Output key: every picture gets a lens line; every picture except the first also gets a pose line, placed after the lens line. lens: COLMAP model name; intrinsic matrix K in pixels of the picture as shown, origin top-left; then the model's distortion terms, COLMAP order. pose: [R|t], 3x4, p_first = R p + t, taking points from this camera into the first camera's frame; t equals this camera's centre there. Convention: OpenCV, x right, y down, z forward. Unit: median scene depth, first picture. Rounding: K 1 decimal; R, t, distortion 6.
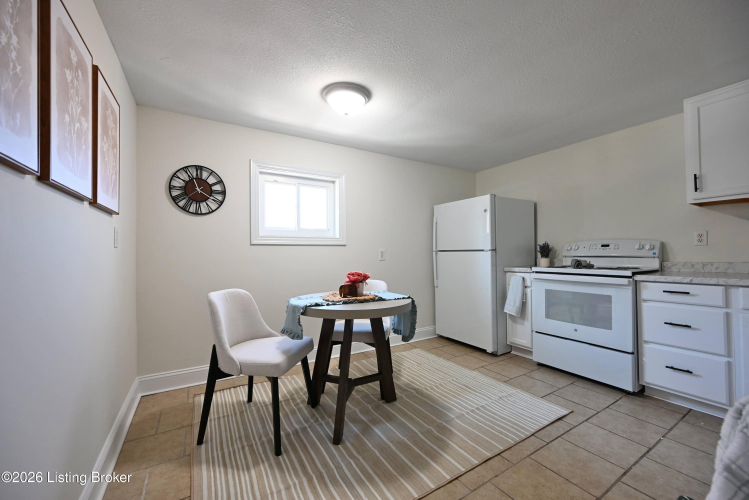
lens RADIAL K [[293.4, 0, 371.1], [0, 293.4, 251.7], [0, 0, 1]] dist [-0.003031, 0.000648]
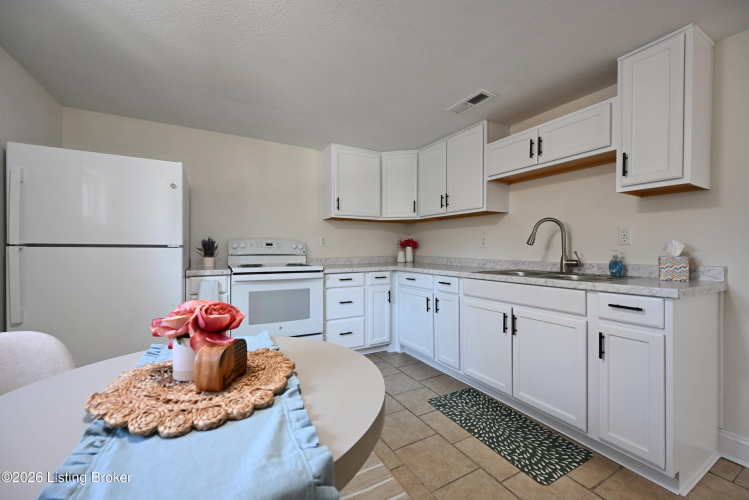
lens RADIAL K [[293.4, 0, 385.5], [0, 293.4, 251.3], [0, 0, 1]] dist [-0.003031, 0.000648]
pose [[0.039619, 0.005489, 0.999200, -0.324899], [-0.009371, 0.999943, -0.005122, 0.006750], [-0.999171, -0.009160, 0.039668, 0.658329]]
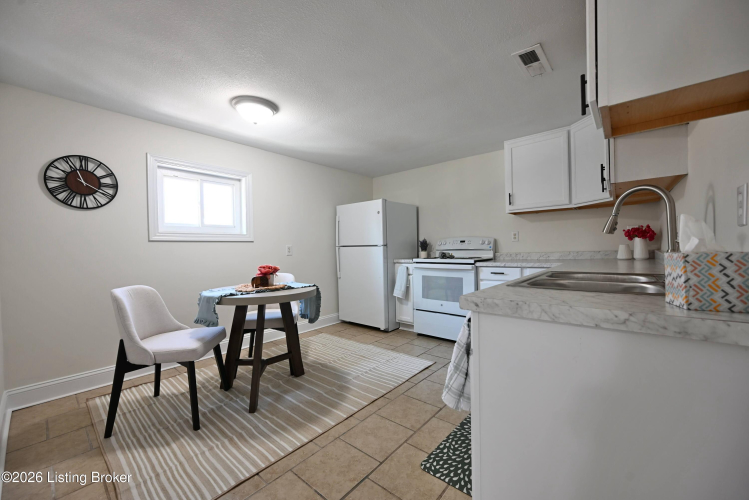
lens RADIAL K [[293.4, 0, 375.2], [0, 293.4, 251.4], [0, 0, 1]] dist [-0.003031, 0.000648]
pose [[0.946216, -0.012110, 0.323309, -0.017026], [0.007530, 0.999853, 0.015412, 0.000856], [-0.323448, -0.012148, 0.946168, -0.175466]]
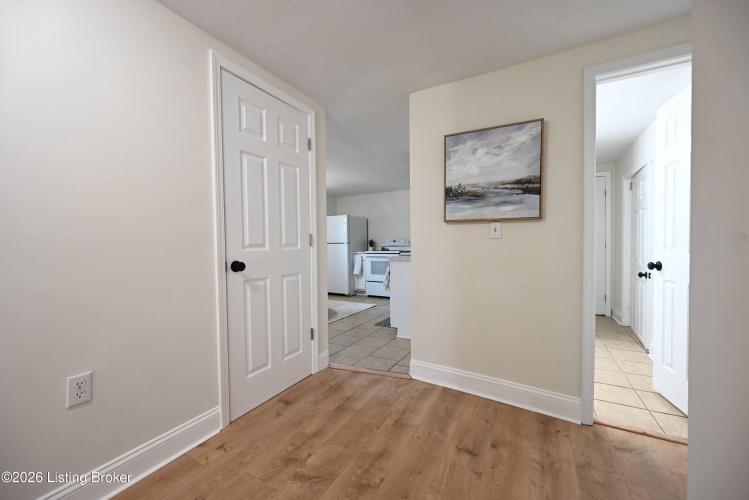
lens RADIAL K [[293.4, 0, 377.3], [0, 293.4, 248.1], [0, 0, 1]] dist [-0.003031, 0.000648]
pose [[0.859527, -0.008547, 0.511019, -0.569553], [0.001772, 0.999904, 0.013742, 0.002024], [-0.511087, -0.010906, 0.859460, -1.070058]]
